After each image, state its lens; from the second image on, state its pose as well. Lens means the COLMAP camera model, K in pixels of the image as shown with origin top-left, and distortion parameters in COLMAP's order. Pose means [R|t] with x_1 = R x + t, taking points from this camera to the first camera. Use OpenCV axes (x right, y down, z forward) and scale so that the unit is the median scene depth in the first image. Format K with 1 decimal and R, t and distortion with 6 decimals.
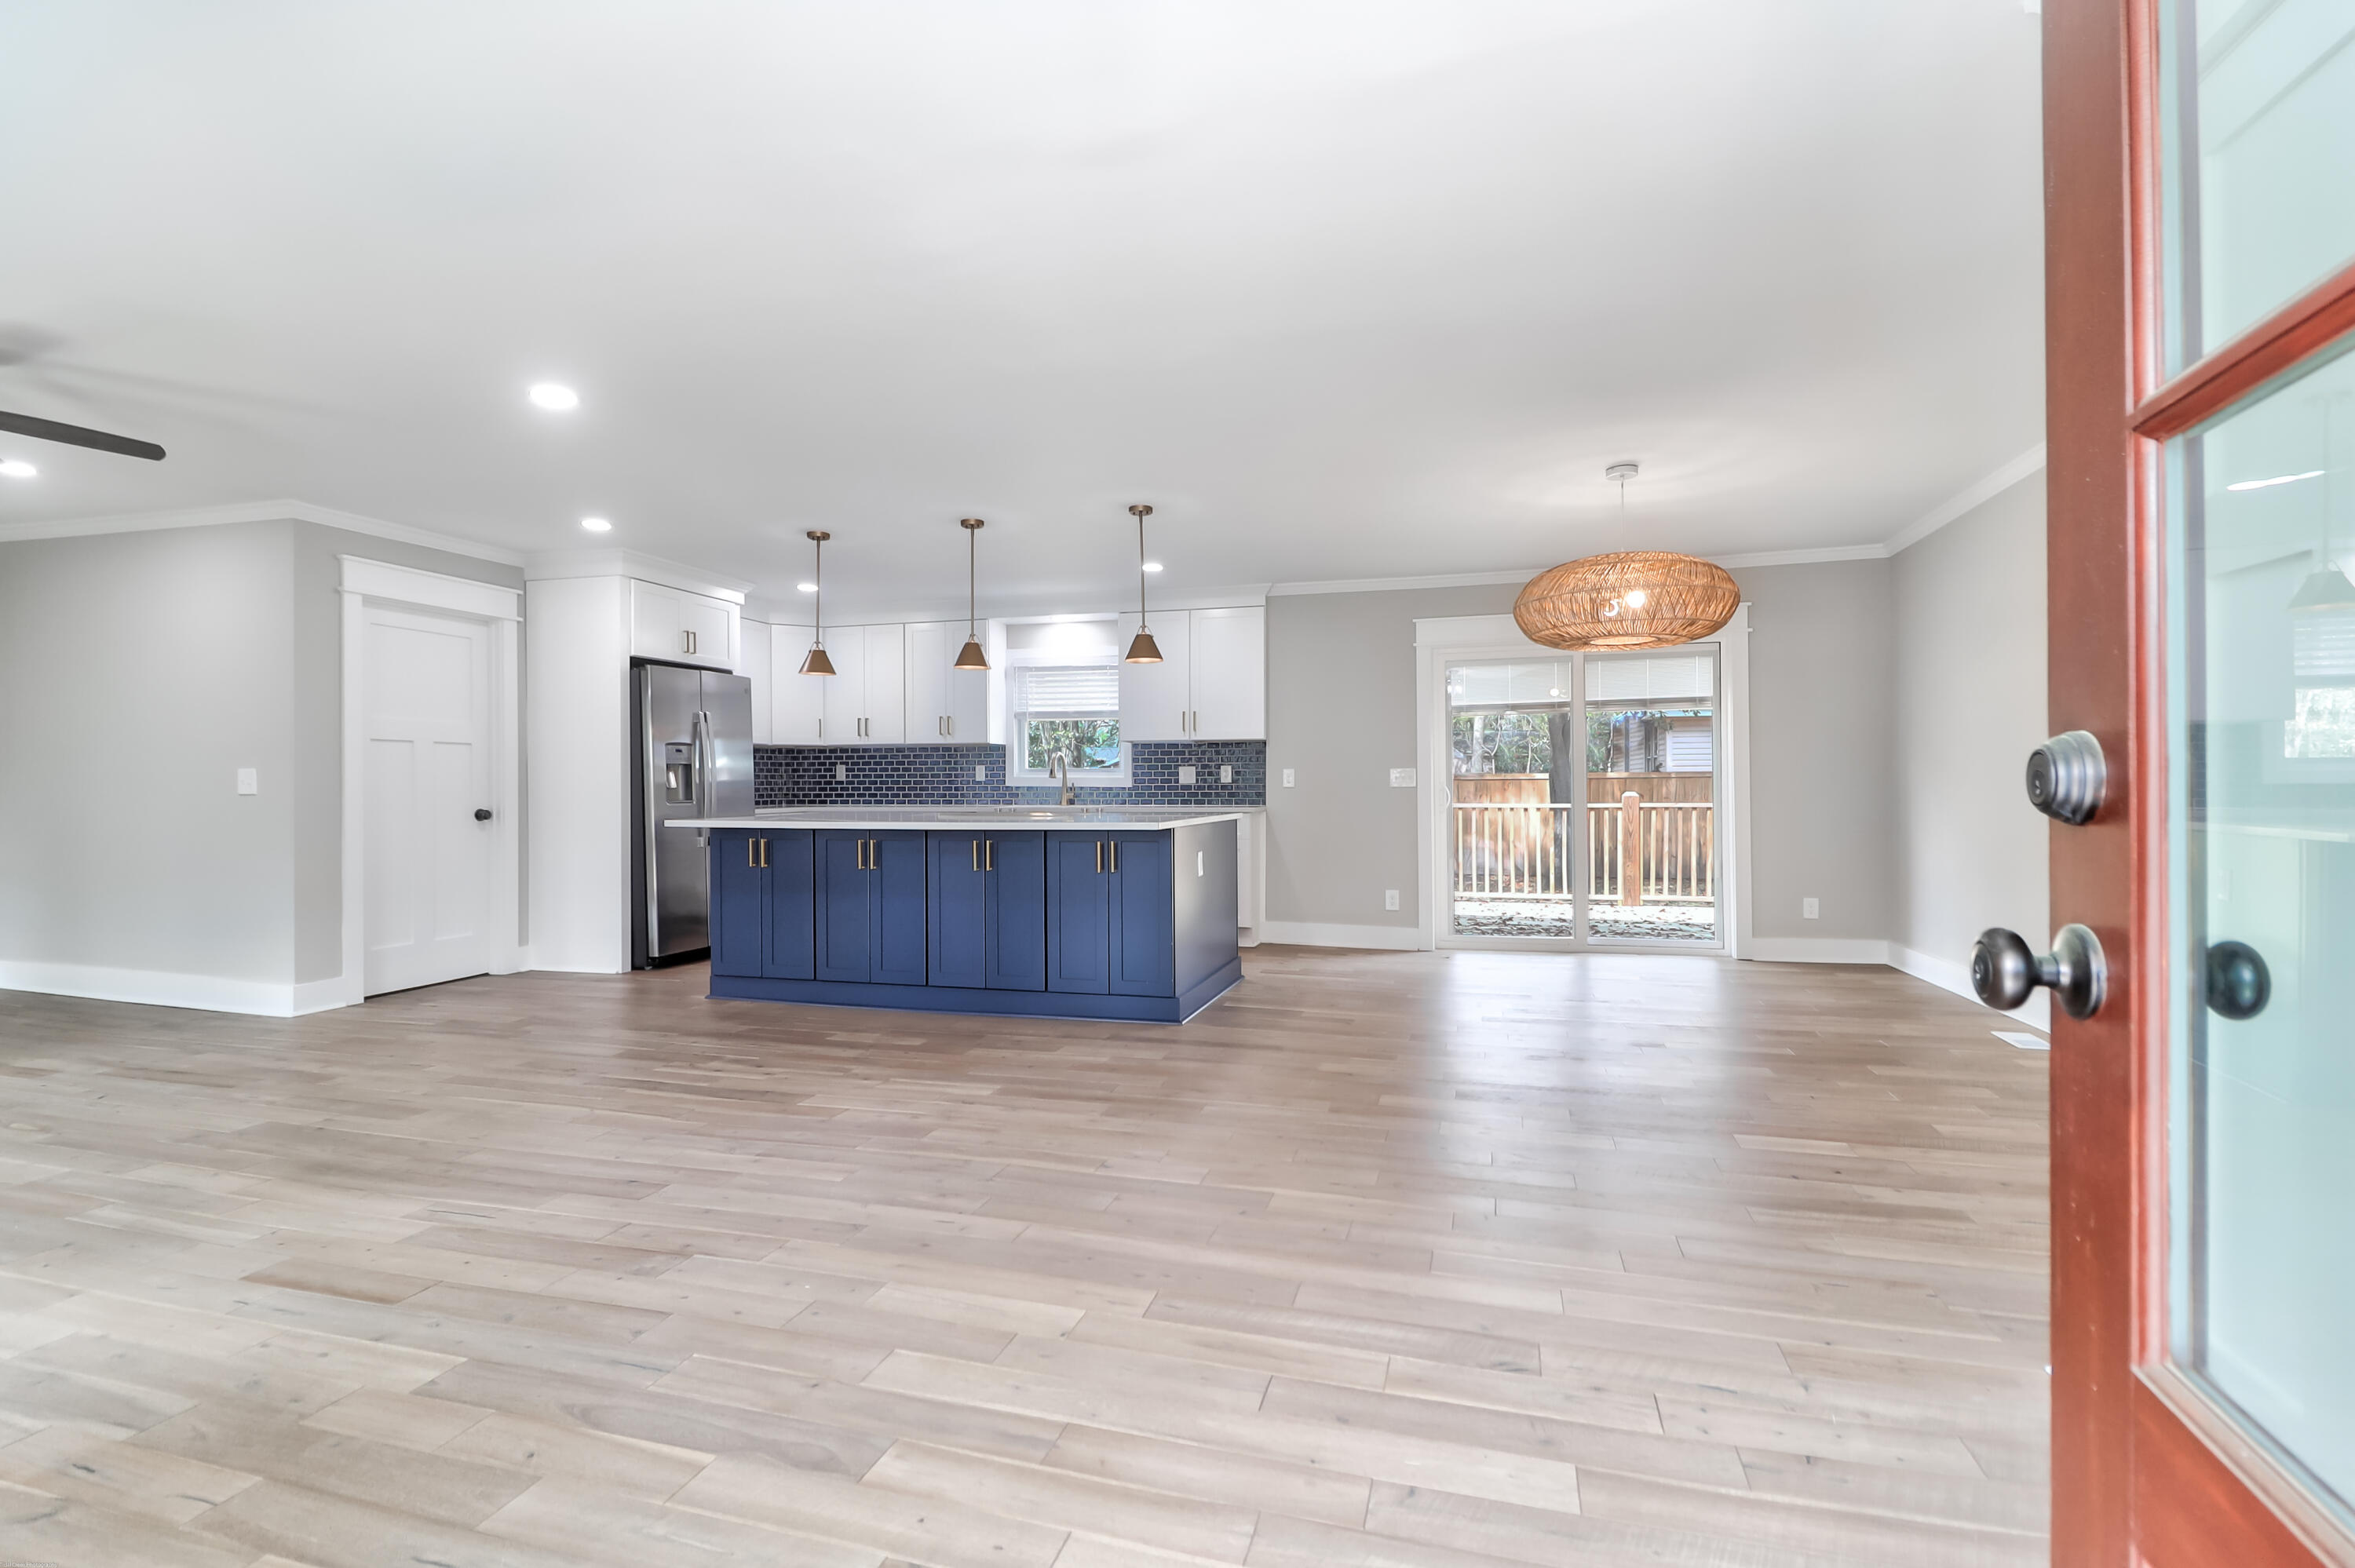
lens RADIAL K [[1075.2, 0, 1177.5], [0, 1075.2, 784.0], [0, 0, 1]] dist [0.019268, -0.014139]
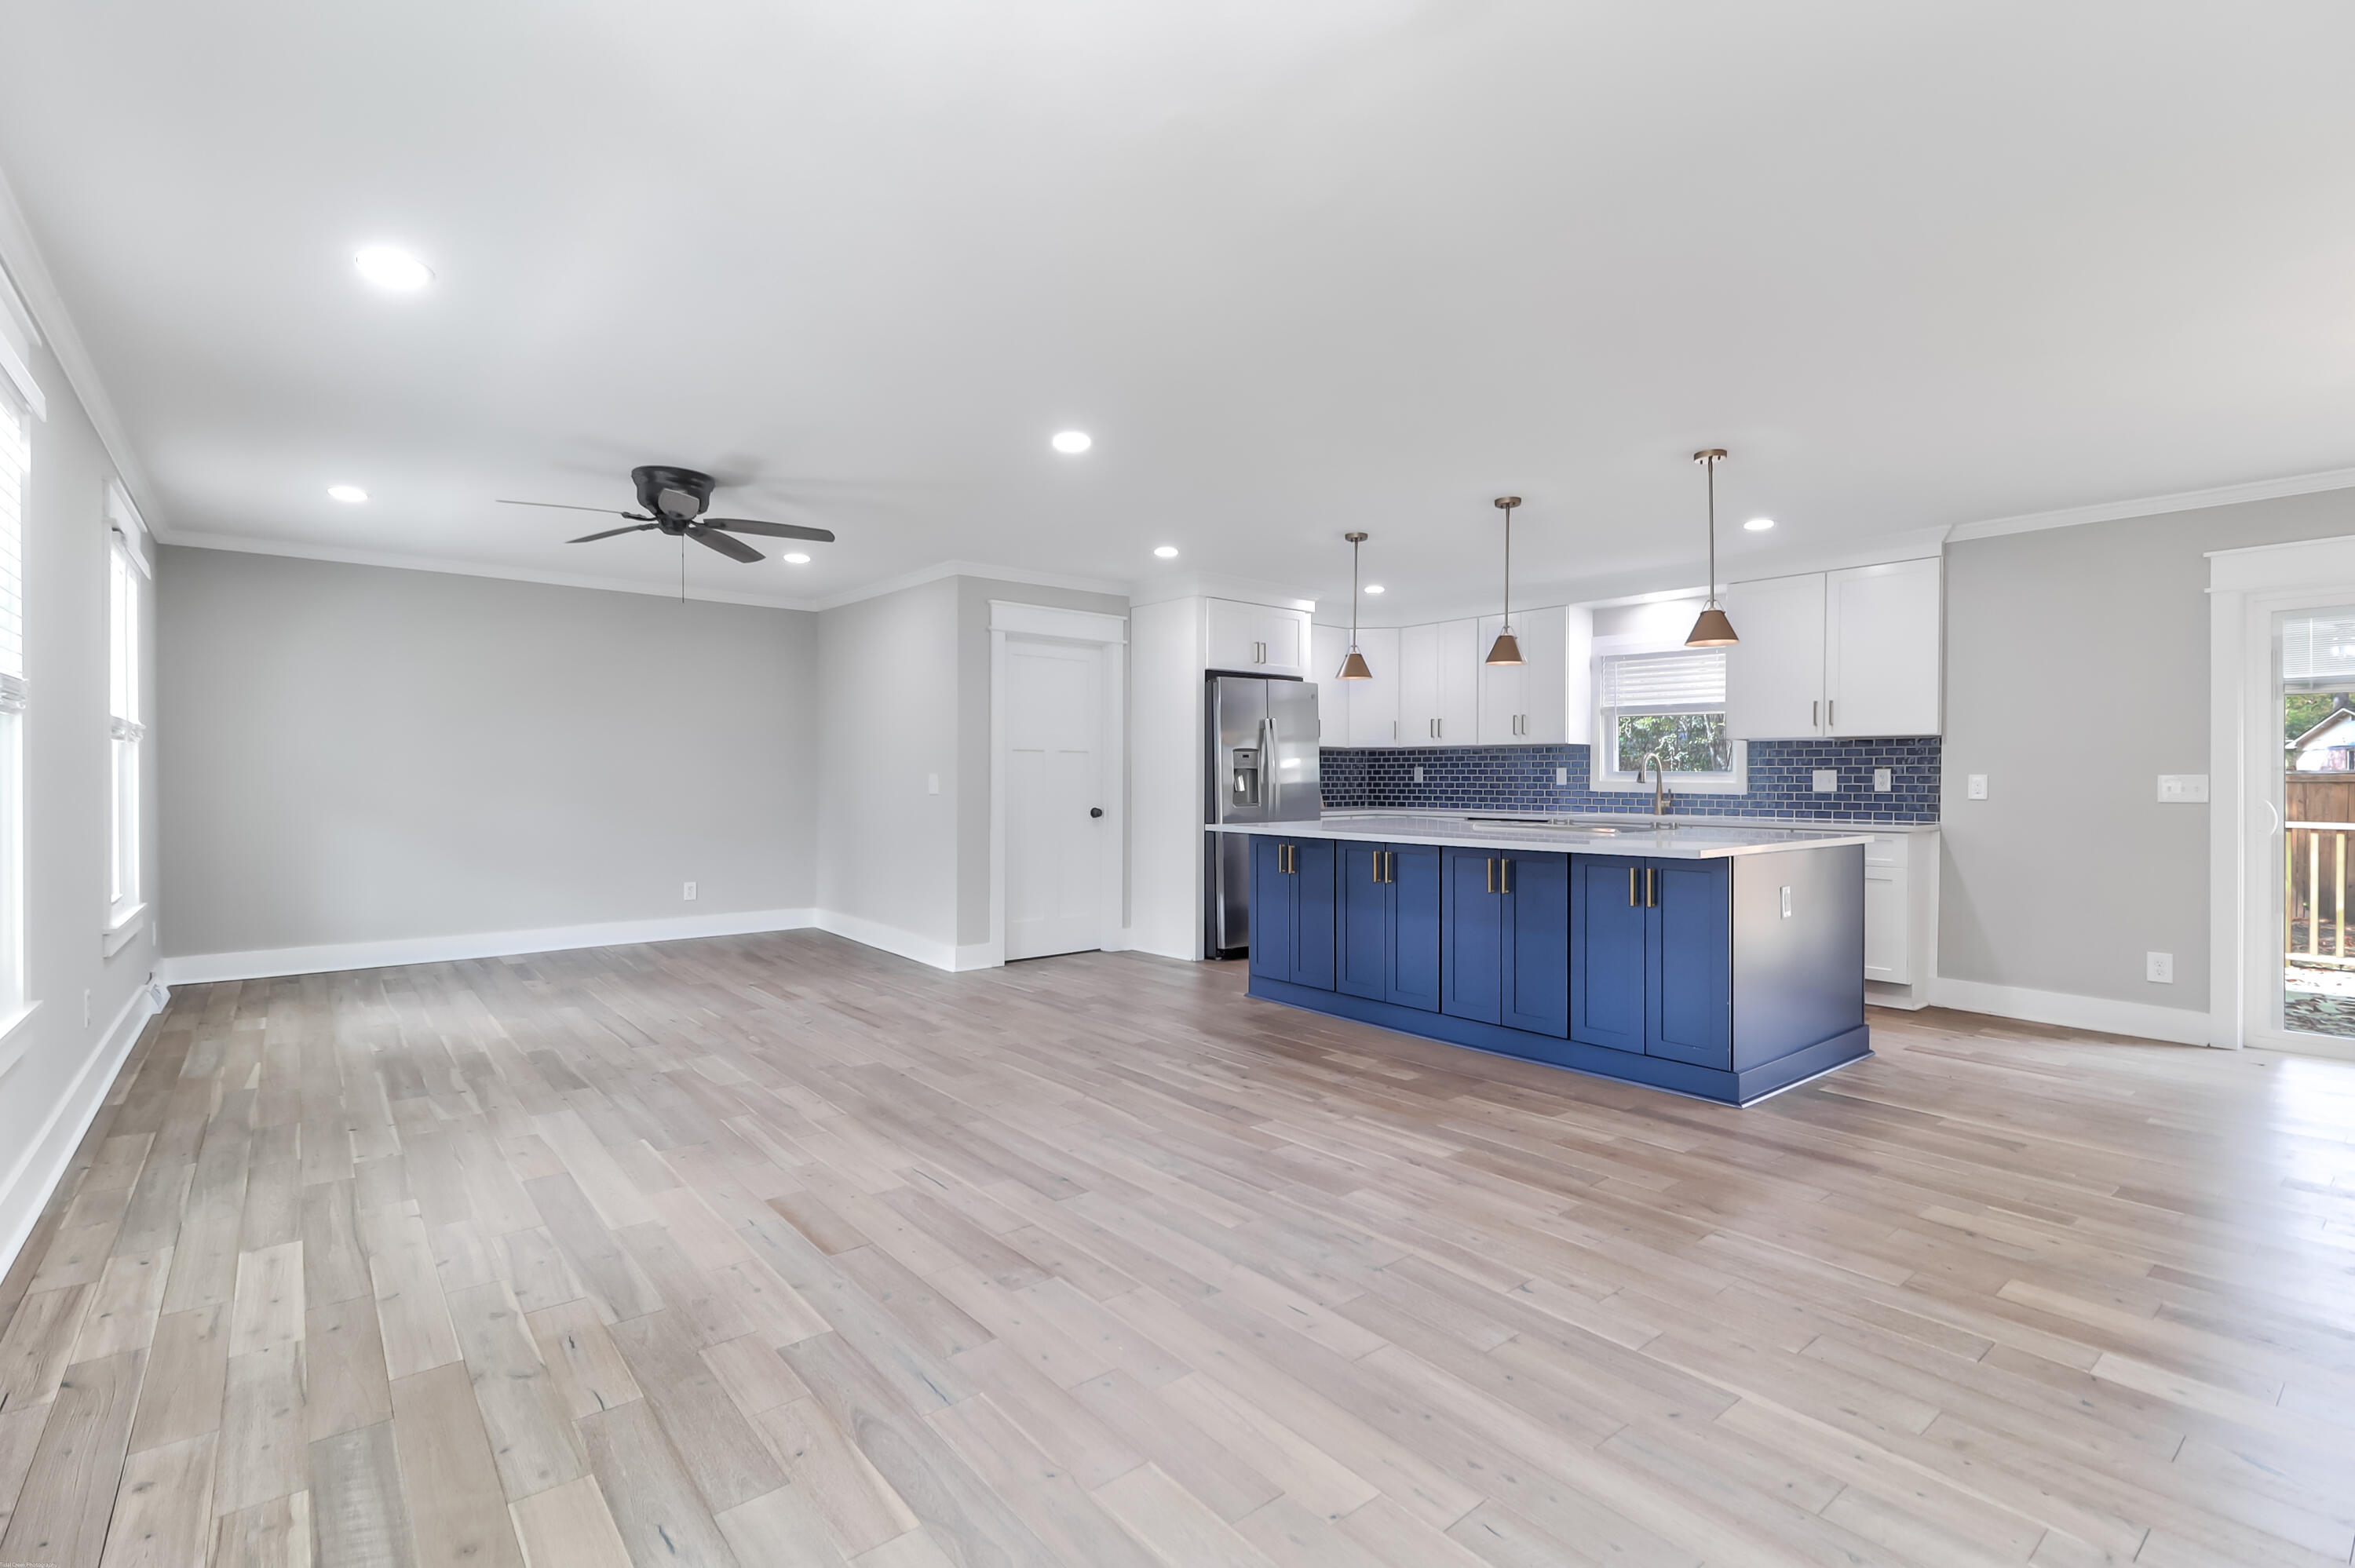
lens RADIAL K [[1075.2, 0, 1177.5], [0, 1075.2, 784.0], [0, 0, 1]] dist [0.019268, -0.014139]
pose [[0.825877, 0.009188, -0.563775, 0.079950], [-0.005941, 0.999954, 0.007594, -0.011358], [0.563819, -0.002923, 0.825894, 0.092344]]
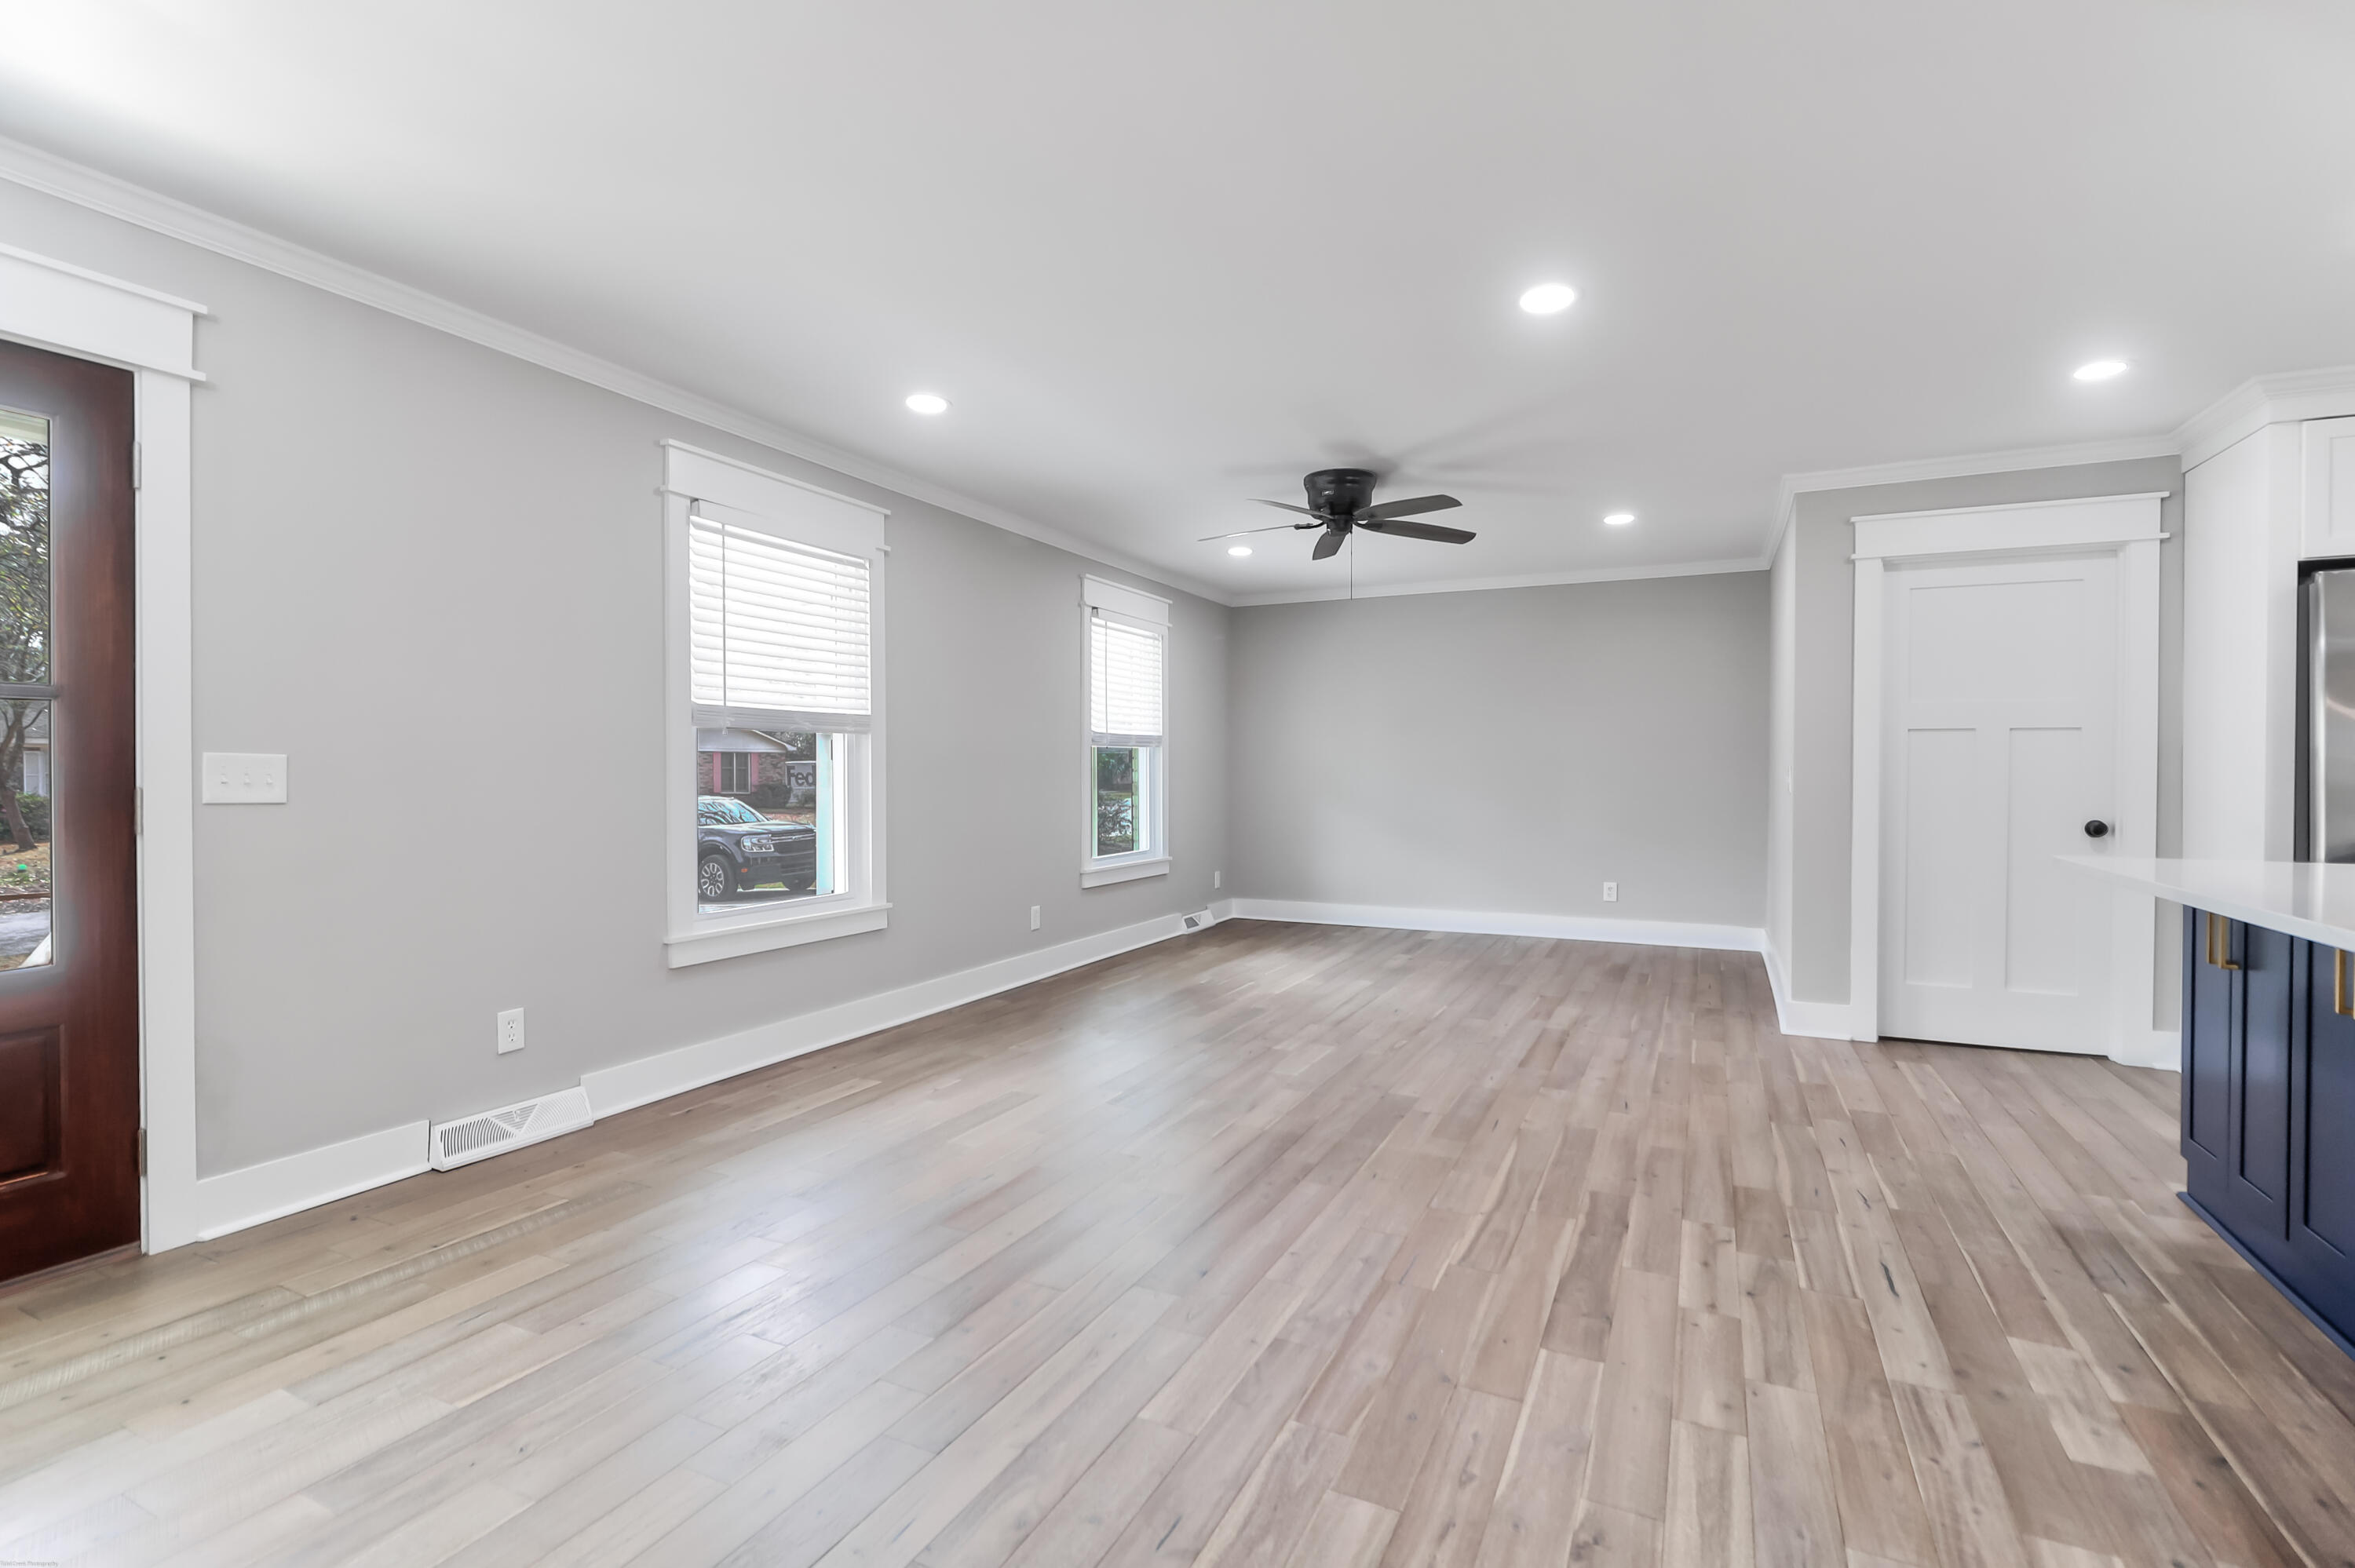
lens RADIAL K [[1079.8, 0, 1177.5], [0, 1079.8, 784.0], [0, 0, 1]] dist [0.016857, -0.012933]
pose [[-0.167698, 0.017375, -0.985685, 0.148761], [-0.000441, 0.999843, 0.017700, -0.012493], [0.985838, 0.003403, -0.167664, 0.519764]]
